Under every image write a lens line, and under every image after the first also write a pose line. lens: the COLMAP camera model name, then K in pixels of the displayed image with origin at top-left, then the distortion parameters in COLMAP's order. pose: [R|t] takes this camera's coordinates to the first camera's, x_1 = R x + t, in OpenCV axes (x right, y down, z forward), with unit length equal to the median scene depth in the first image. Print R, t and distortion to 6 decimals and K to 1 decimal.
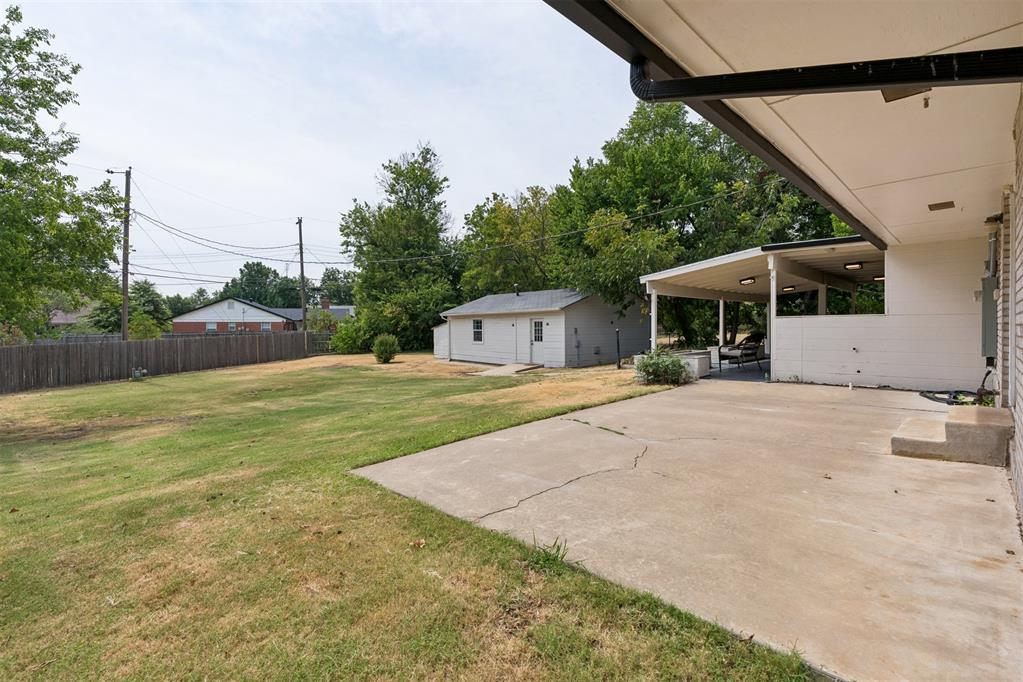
lens RADIAL K [[466.1, 0, 513.6], [0, 466.1, 336.7], [0, 0, 1]] dist [-0.001489, 0.000302]
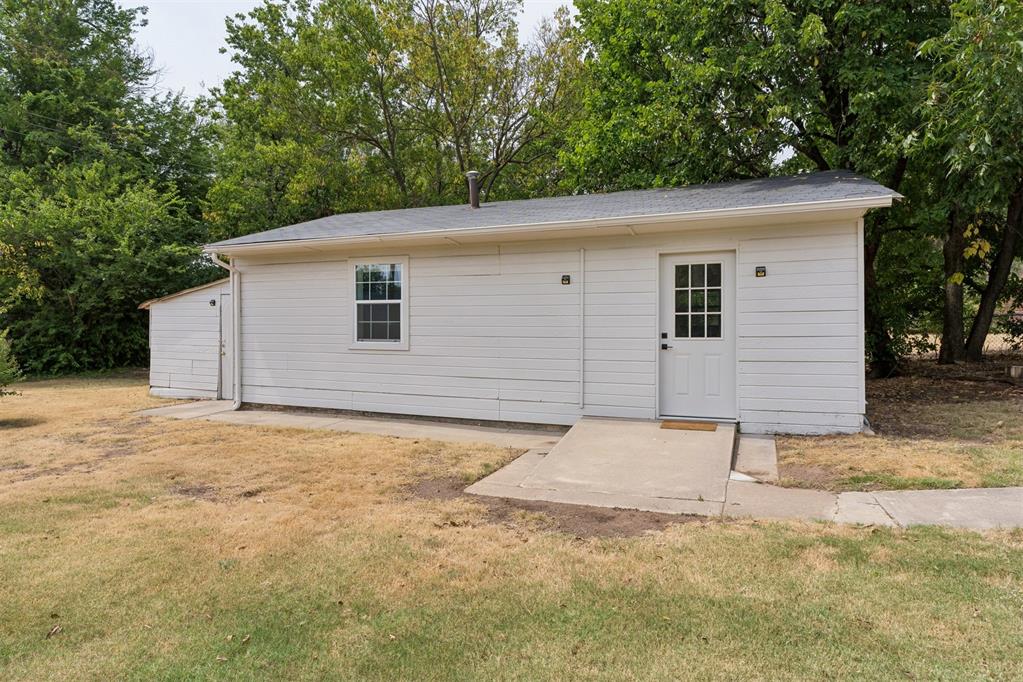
lens RADIAL K [[577.1, 0, 511.5], [0, 577.1, 341.0], [0, 0, 1]] dist [0.000314, 0.000339]
pose [[0.875098, 0.004242, 0.483927, -0.161911], [-0.000237, 0.999965, -0.008337, 0.012002], [-0.483946, 0.007181, 0.875069, 0.590733]]
